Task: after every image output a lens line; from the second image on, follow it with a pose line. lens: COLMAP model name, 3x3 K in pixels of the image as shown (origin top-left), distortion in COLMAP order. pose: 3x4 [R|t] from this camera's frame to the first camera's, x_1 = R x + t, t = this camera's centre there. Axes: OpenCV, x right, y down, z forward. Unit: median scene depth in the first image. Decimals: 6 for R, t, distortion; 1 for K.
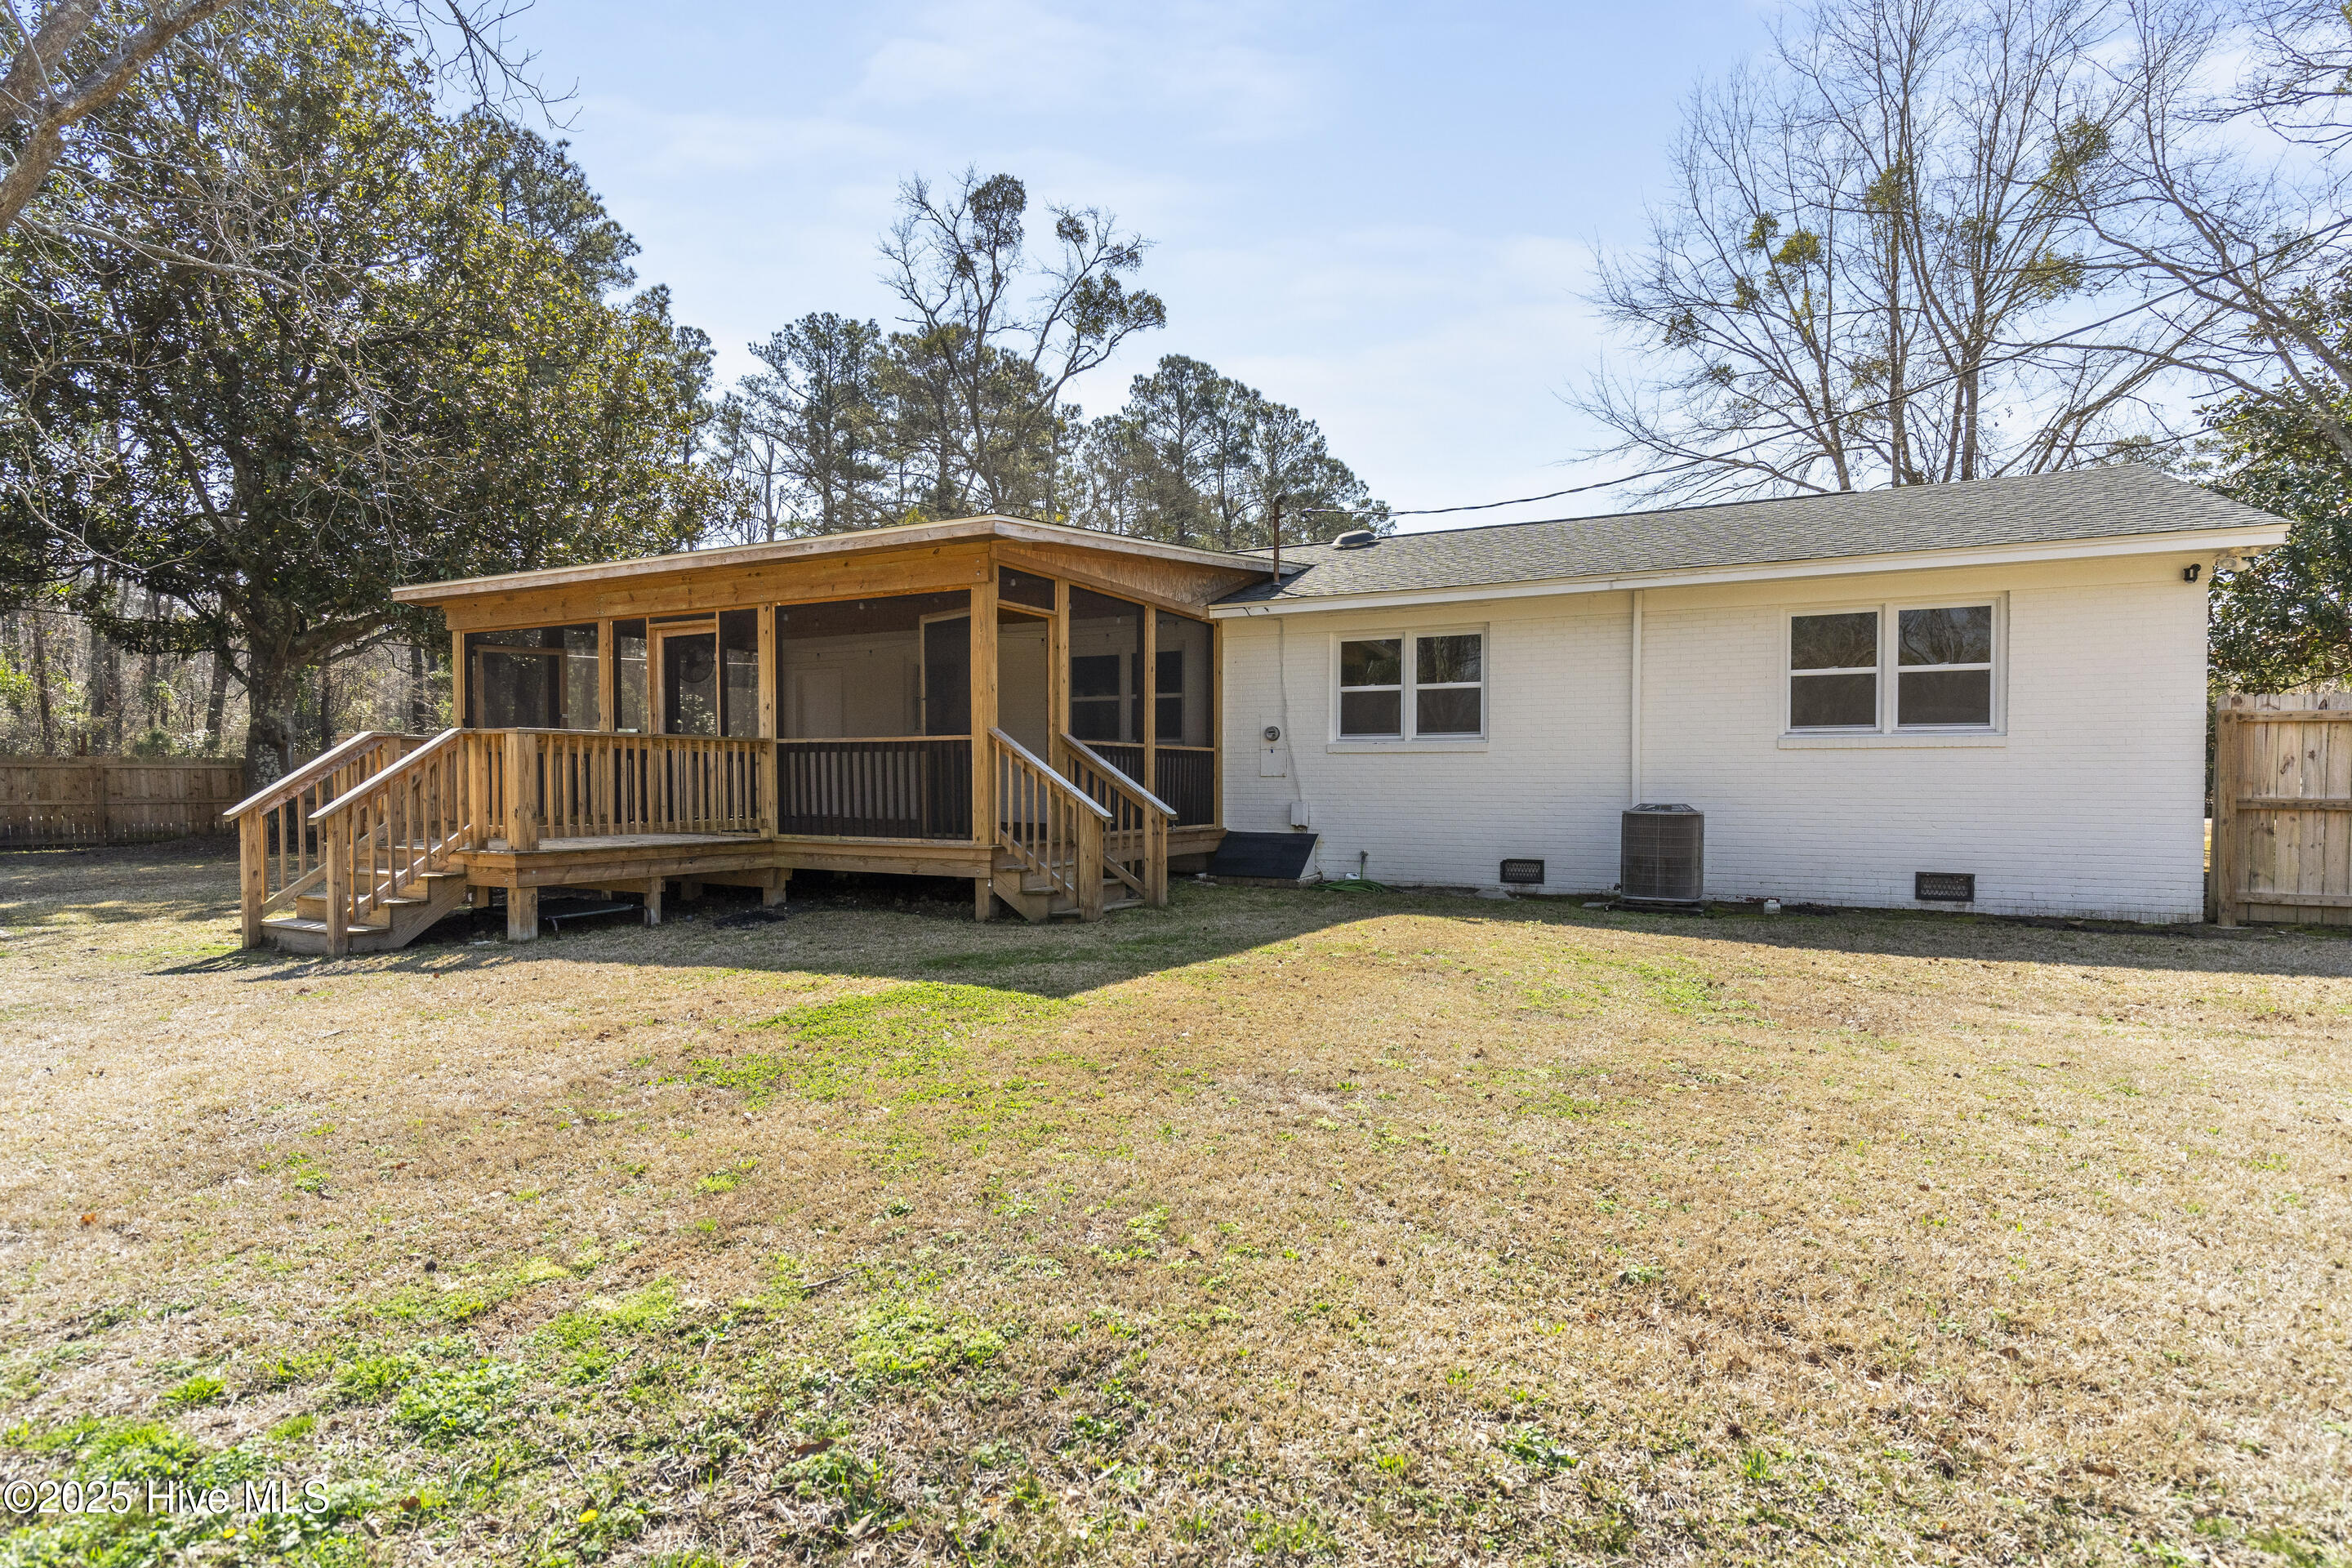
lens RADIAL K [[1203.0, 0, 1199.3], [0, 1203.0, 798.0], [0, 0, 1]] dist [0.003884, 0.002115]
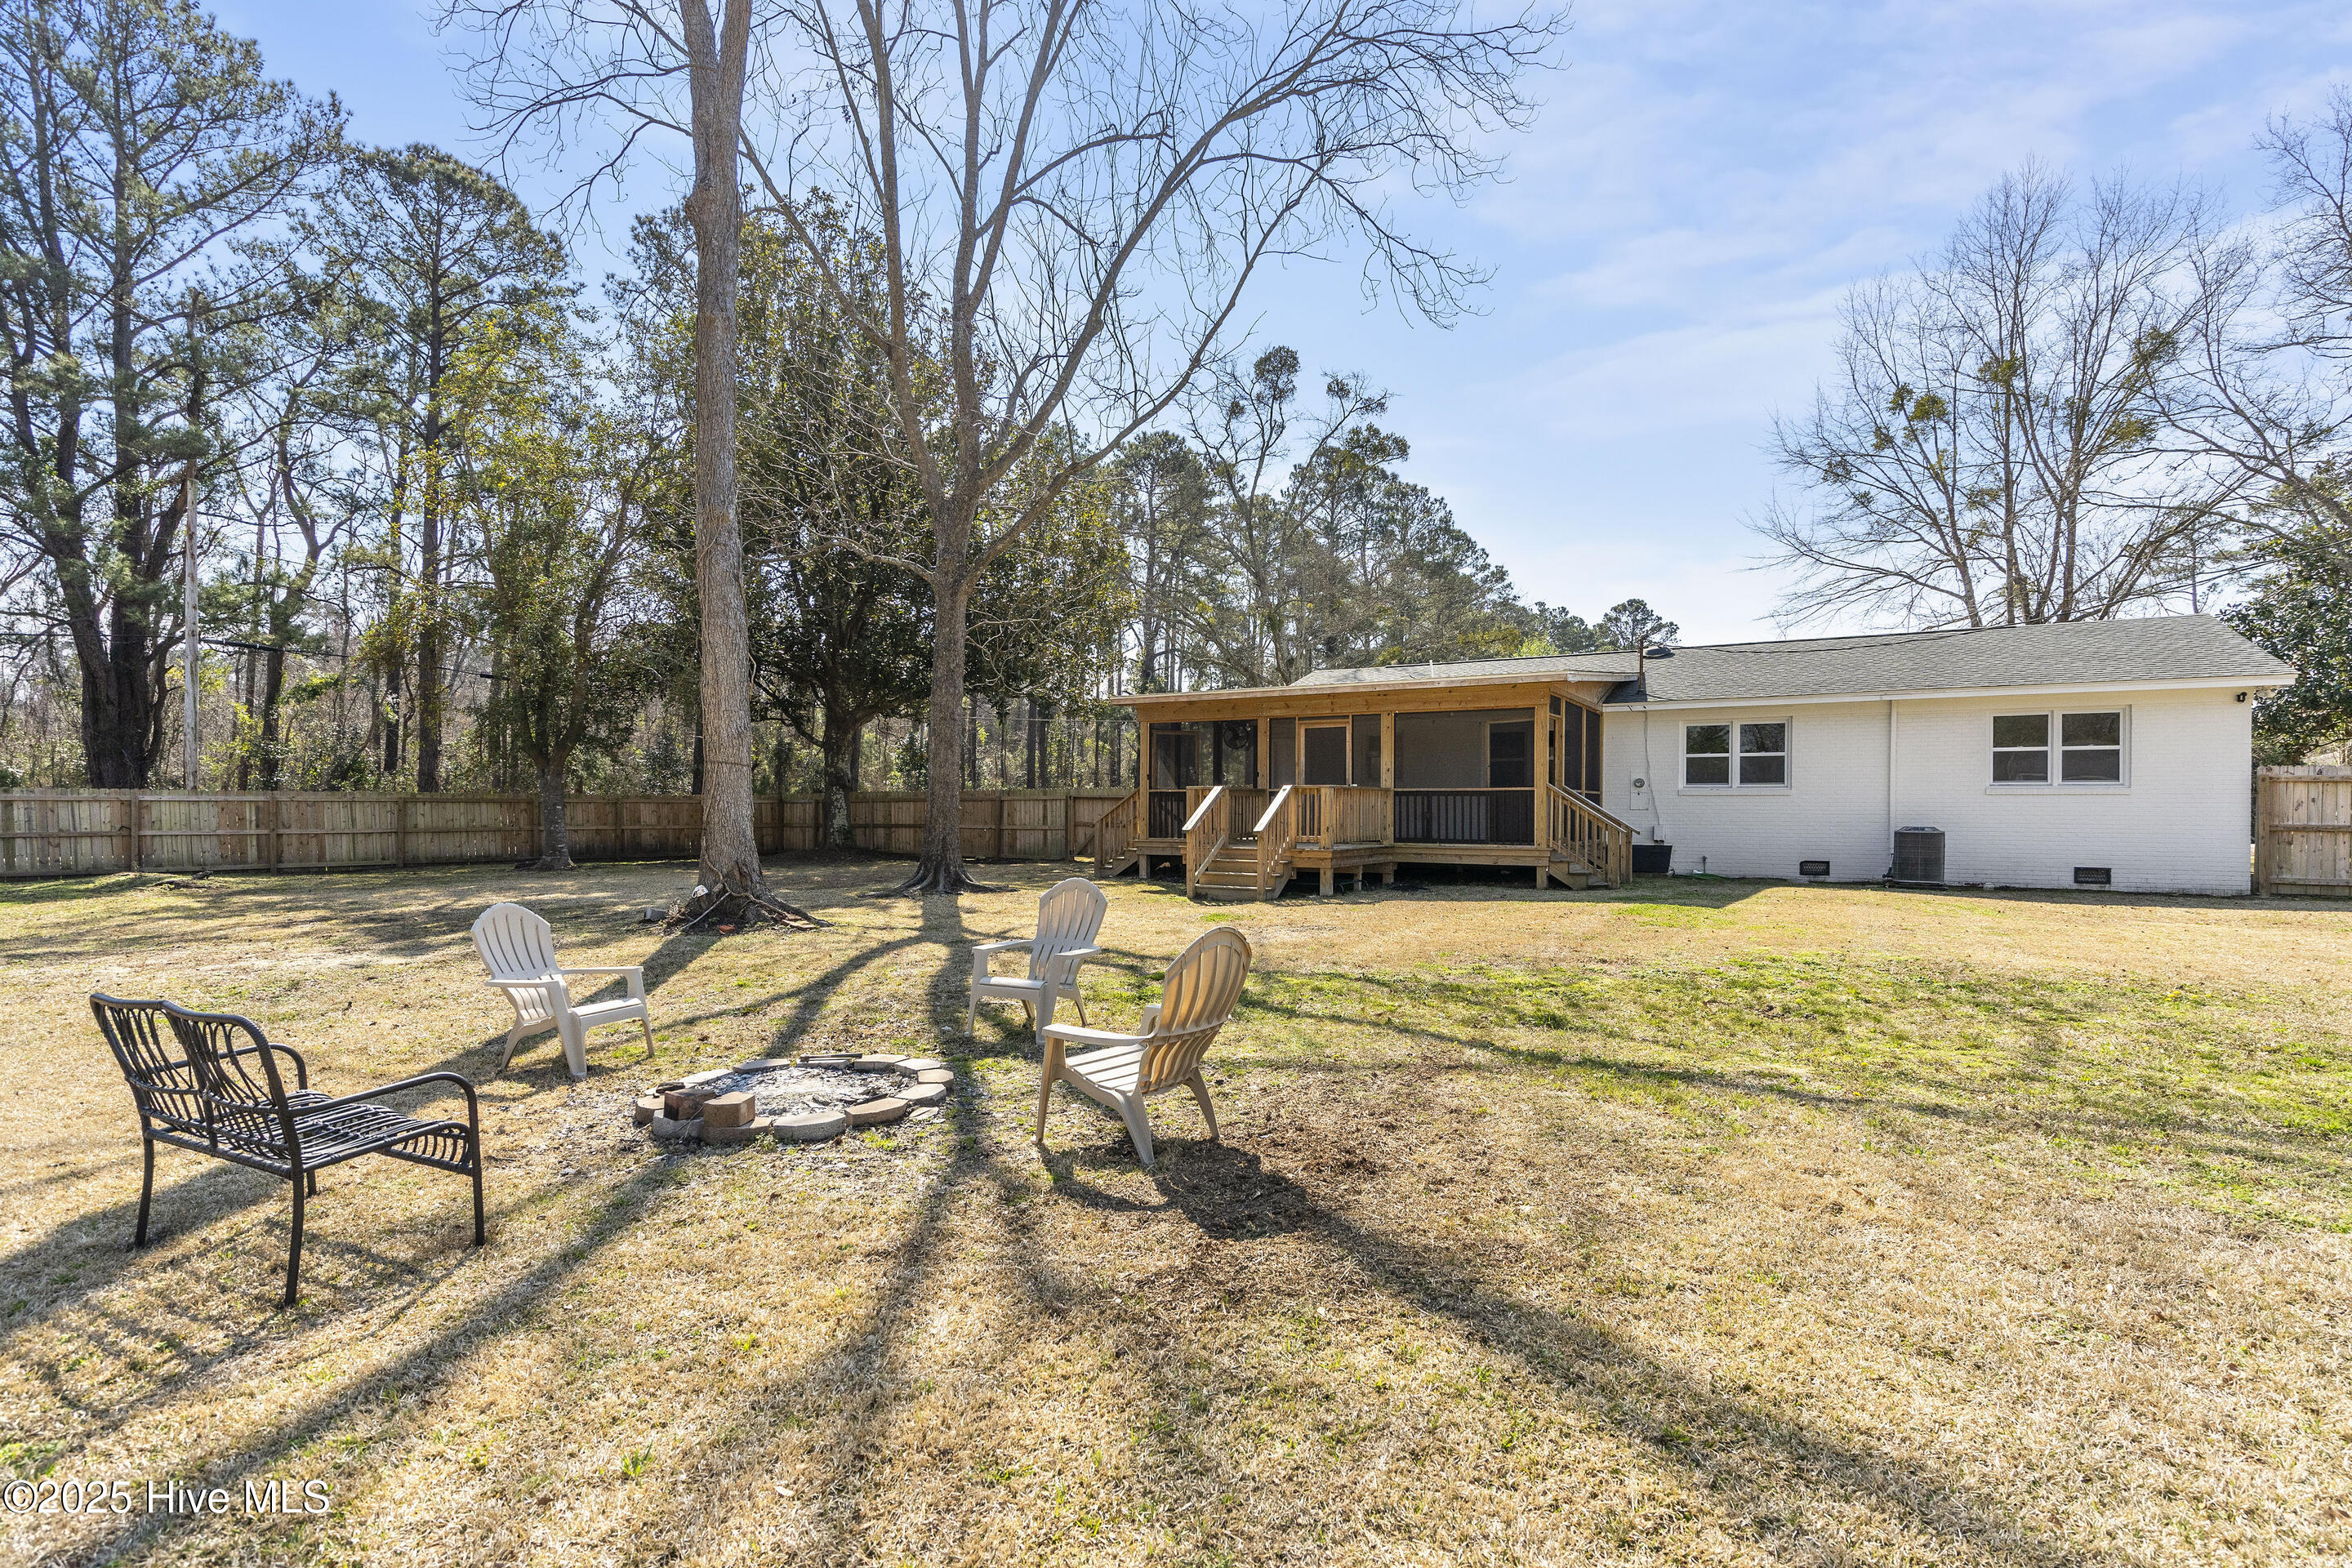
lens RADIAL K [[1136.6, 0, 1191.5], [0, 1136.6, 808.9], [0, 0, 1]] dist [0.002401, -0.000132]
pose [[0.998069, 0.002337, -0.062075, -0.350502], [-0.003278, 0.999881, -0.015061, 0.004581], [0.062032, 0.015236, 0.997958, -0.435947]]
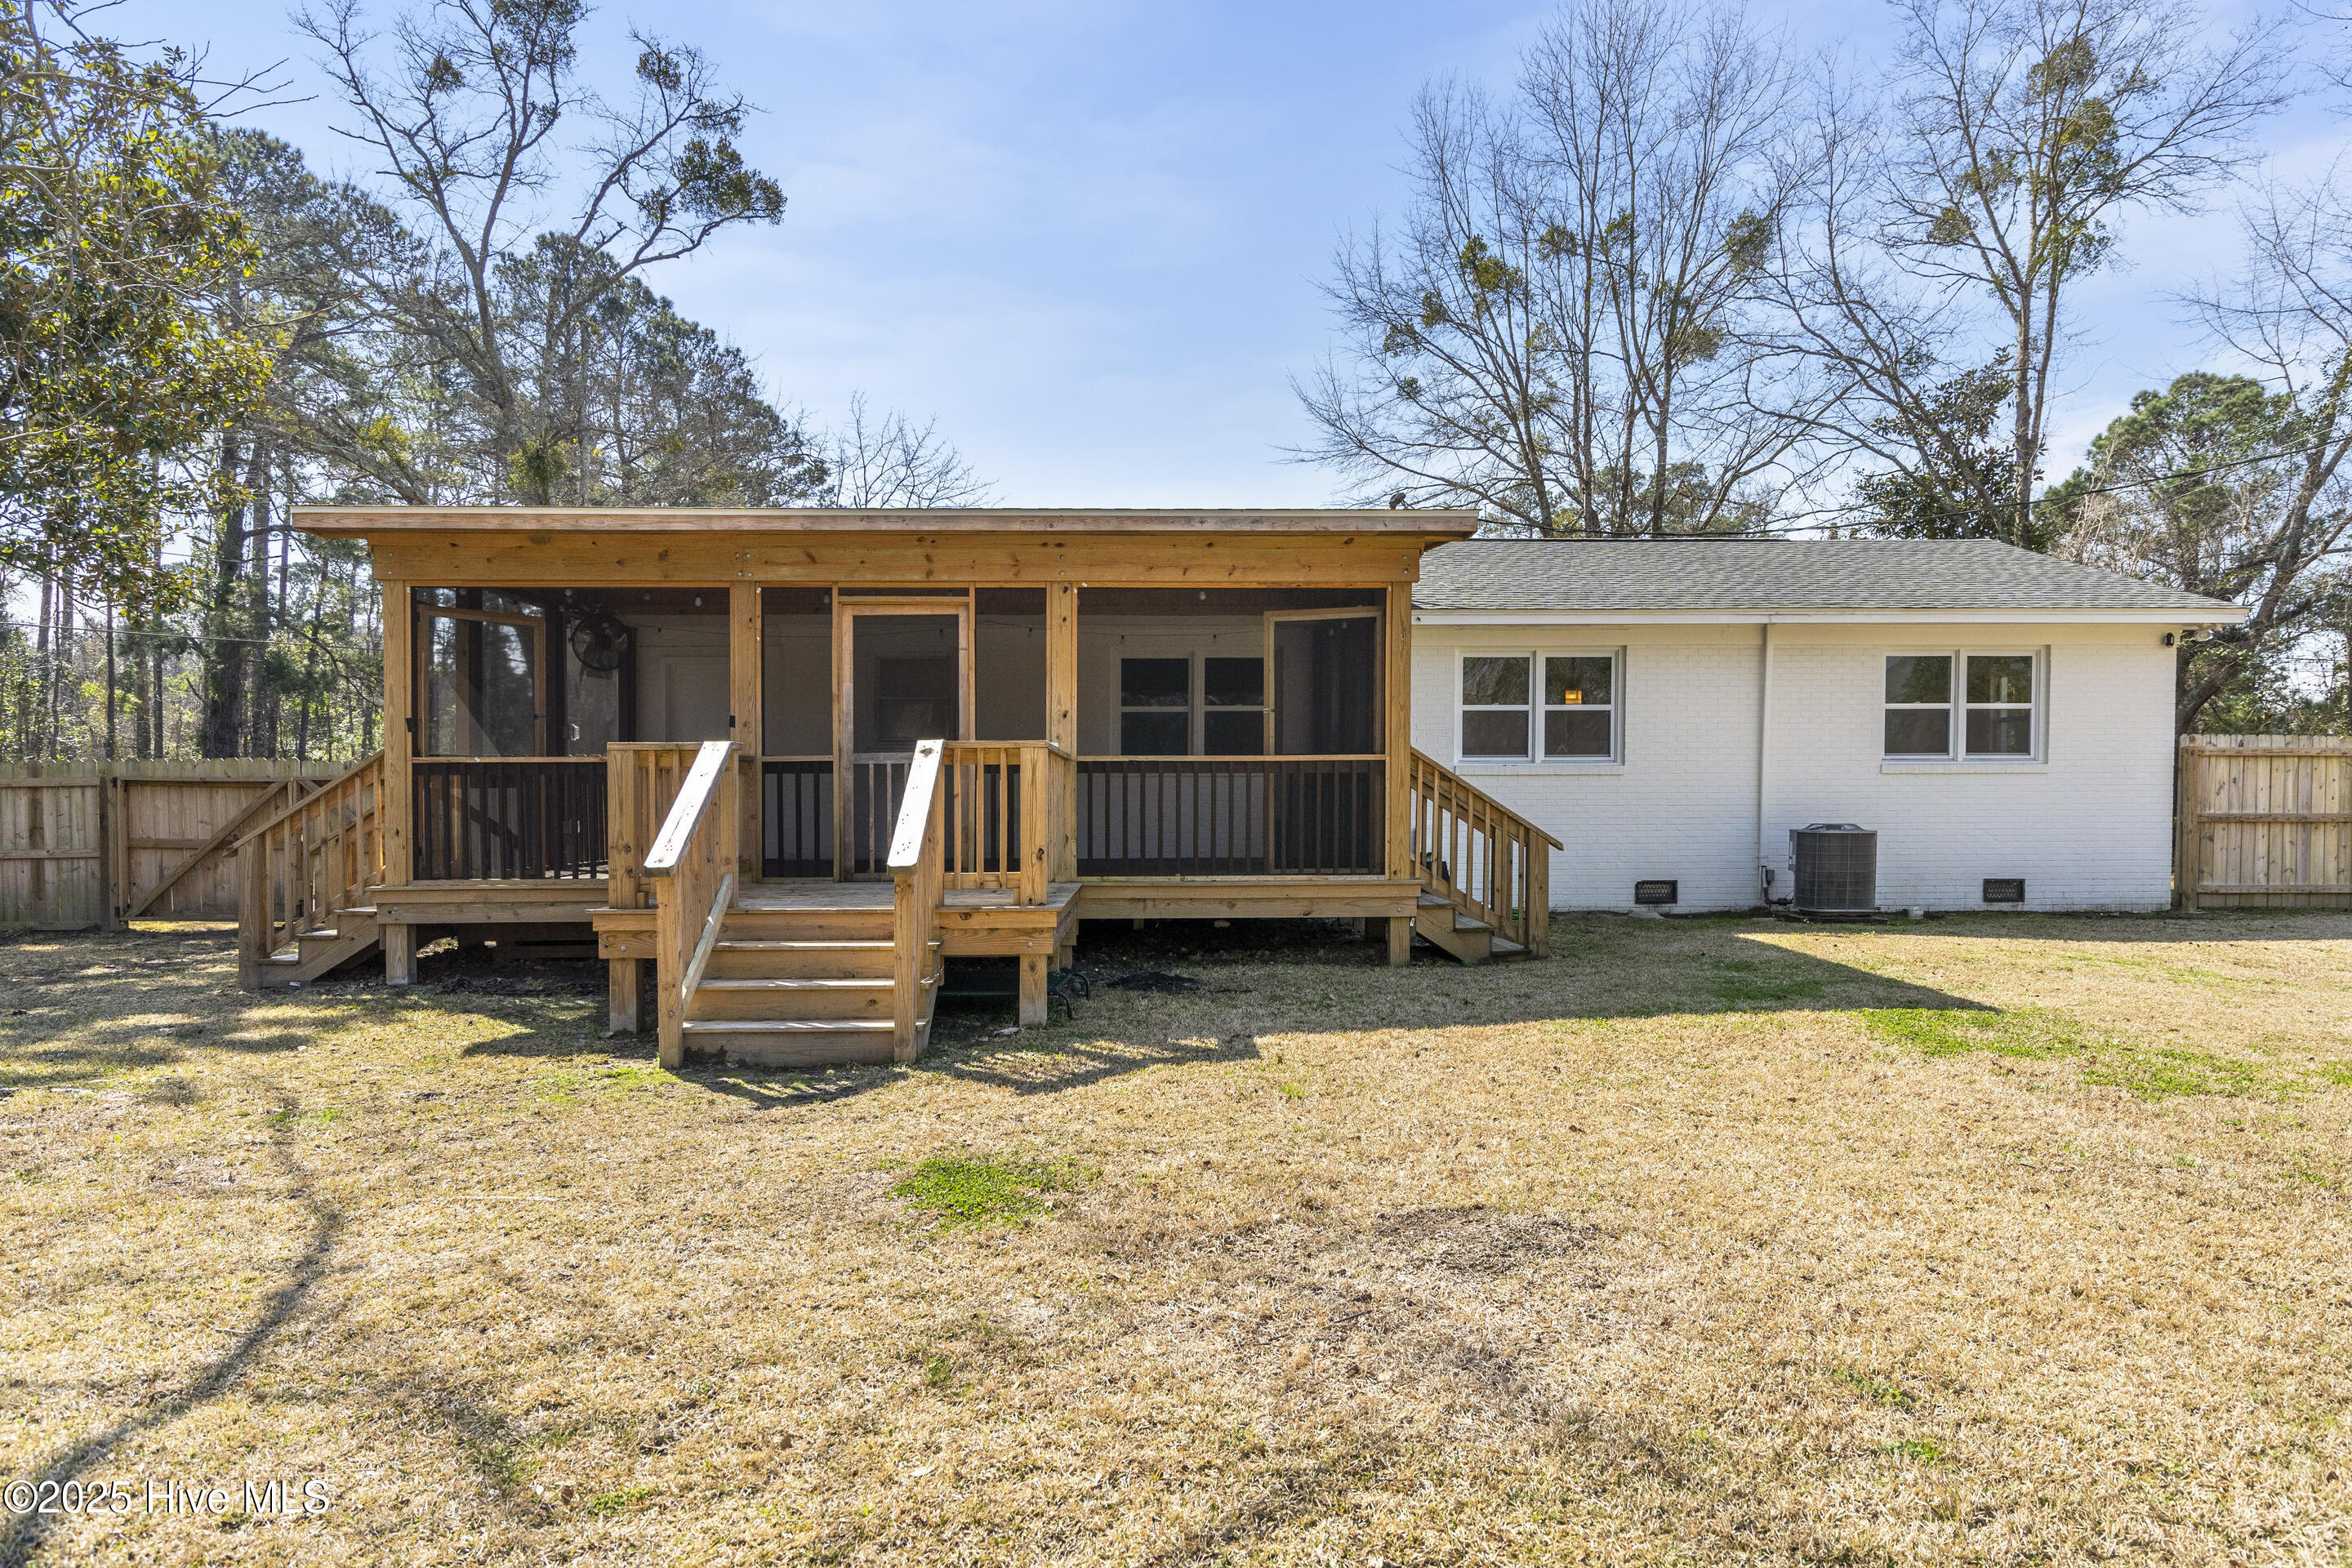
lens RADIAL K [[1444.5, 0, 1214.4], [0, 1444.5, 835.1], [0, 0, 1]] dist [0.005178, 0.004120]
pose [[0.871401, -0.016449, 0.490295, -0.476304], [0.012708, 0.999859, 0.010957, -0.004098], [-0.490407, -0.003318, 0.871487, 0.084947]]
